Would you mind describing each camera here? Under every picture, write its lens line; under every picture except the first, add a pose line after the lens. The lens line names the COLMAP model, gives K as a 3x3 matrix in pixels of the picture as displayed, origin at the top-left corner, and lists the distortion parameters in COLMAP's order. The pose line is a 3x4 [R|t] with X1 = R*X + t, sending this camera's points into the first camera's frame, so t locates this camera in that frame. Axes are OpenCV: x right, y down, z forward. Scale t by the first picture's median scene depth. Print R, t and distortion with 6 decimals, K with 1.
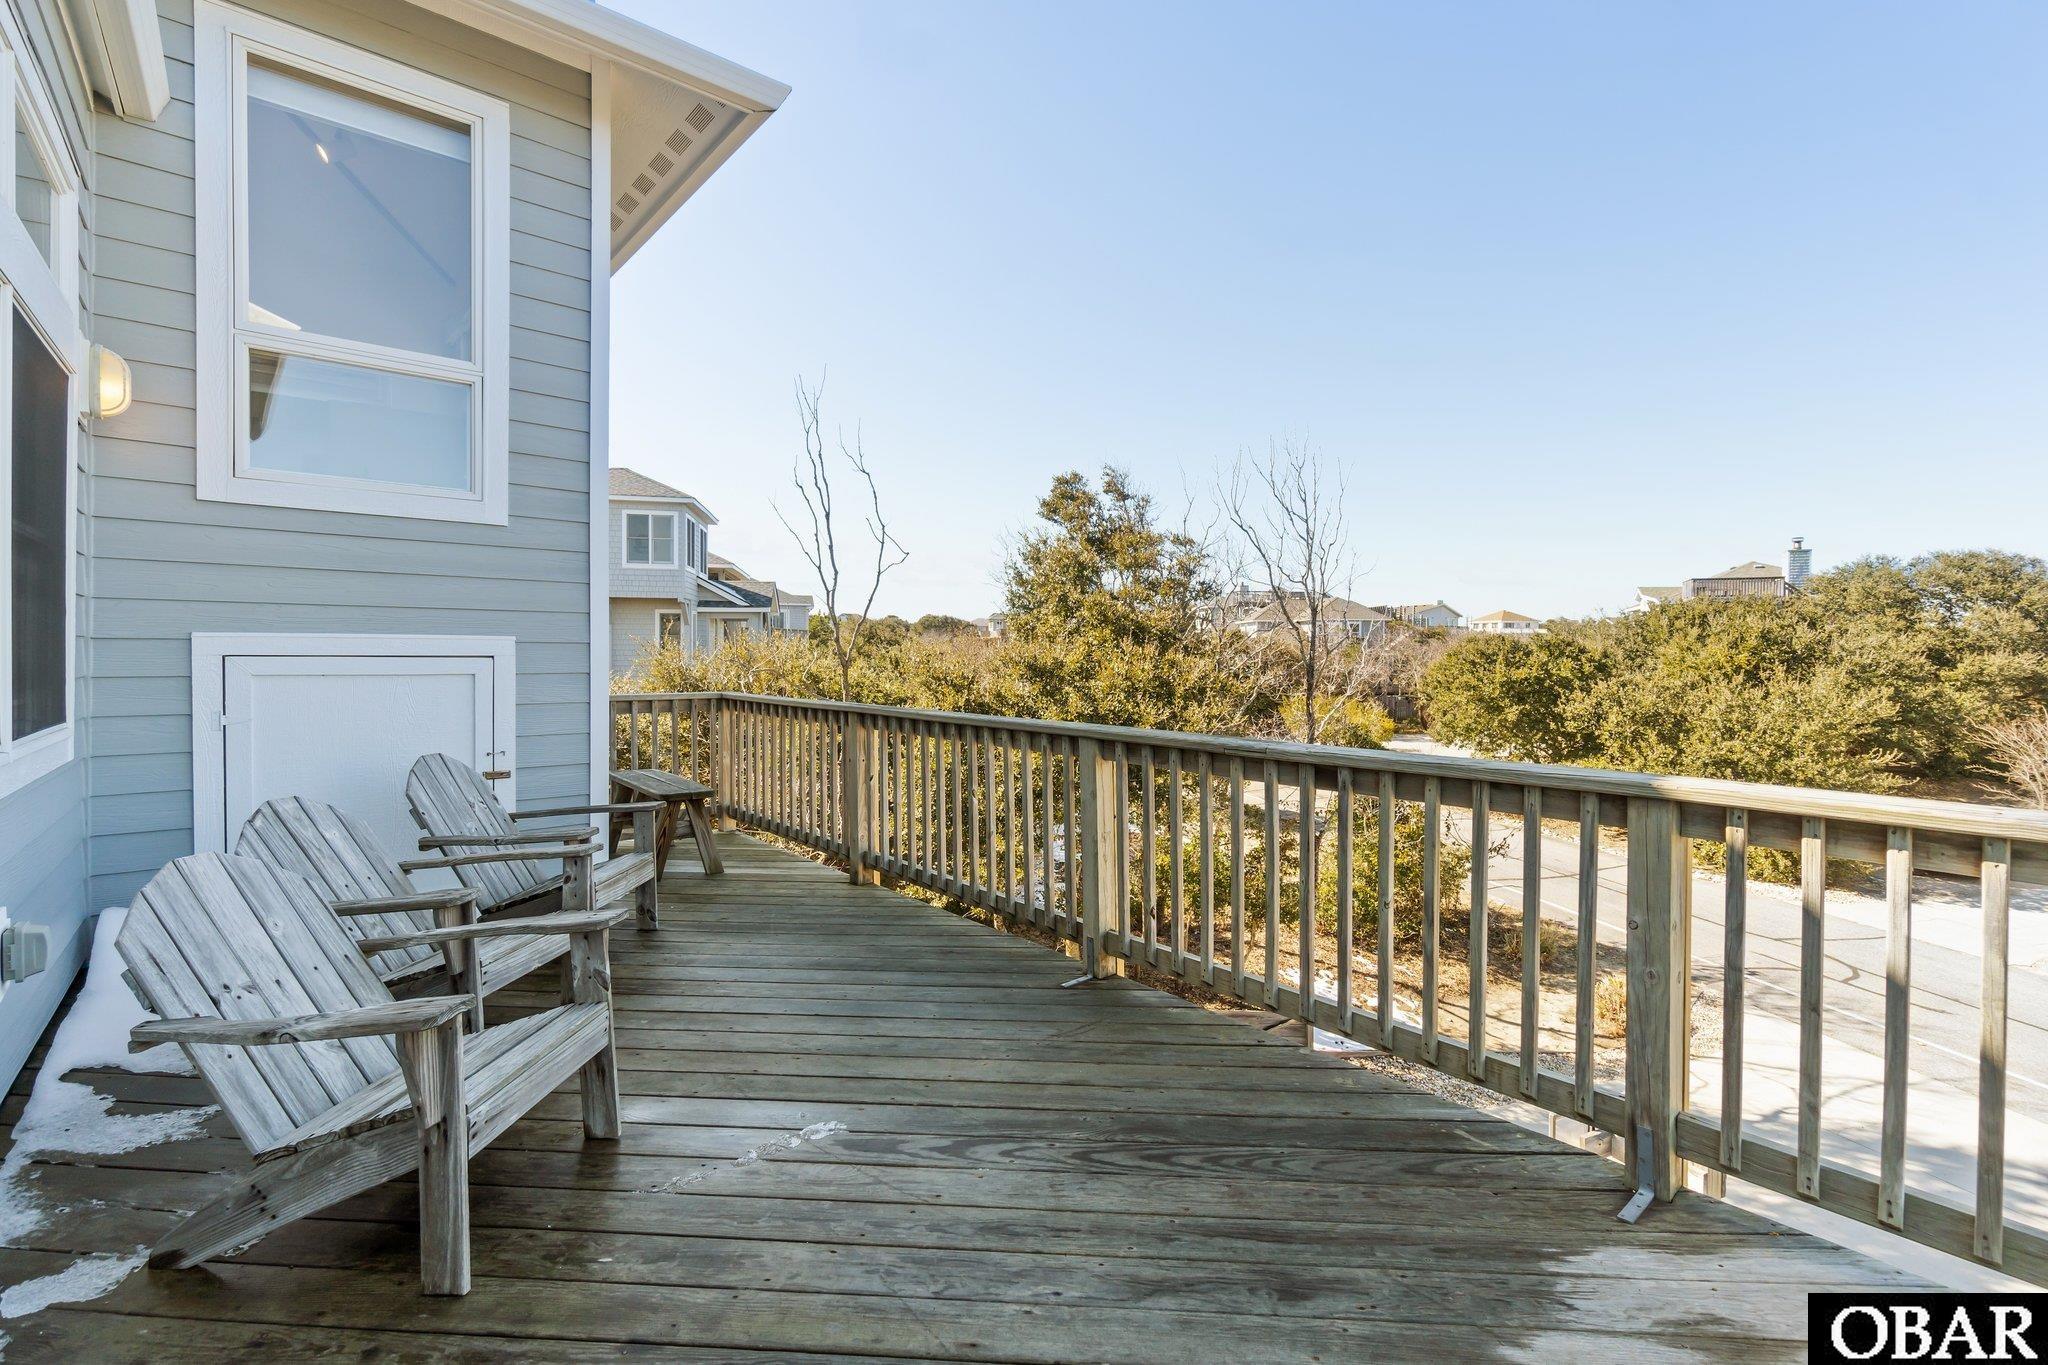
lens RADIAL K [[883.7, 0, 1033.5], [0, 883.7, 666.0], [0, 0, 1]] dist [-0.002643, -0.000145]
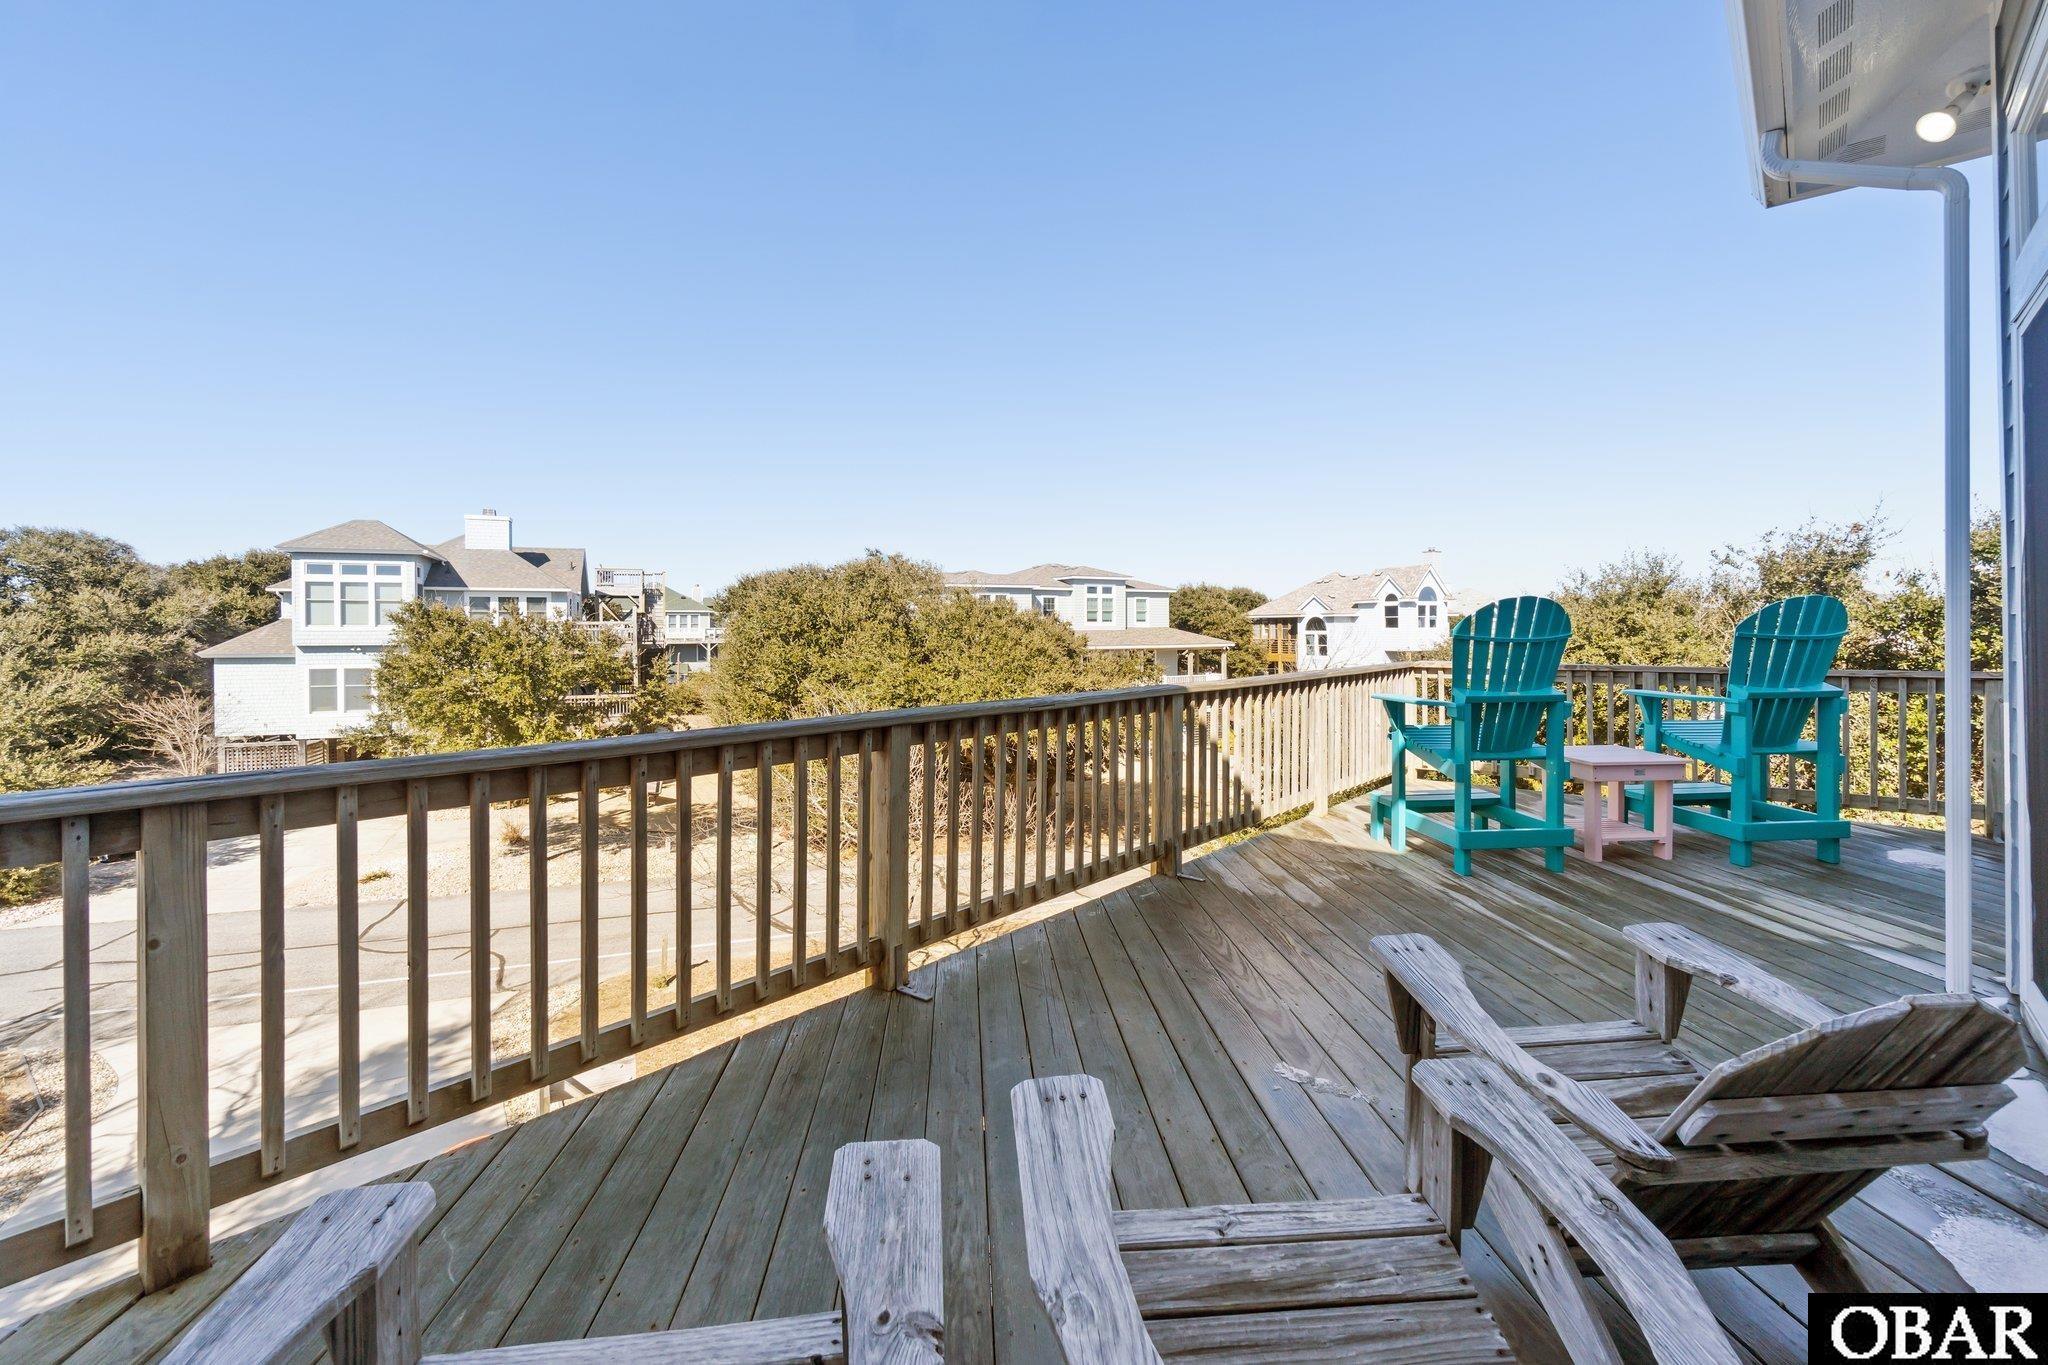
lens RADIAL K [[893.6, 0, 1025.7], [0, 893.6, 637.0], [0, 0, 1]] dist [0.001564, 0.000047]
pose [[-0.148481, -0.006919, 0.988891, -0.228002], [0.019573, 0.999759, 0.009934, -0.002837], [-0.988722, 0.020830, -0.148310, 0.280732]]
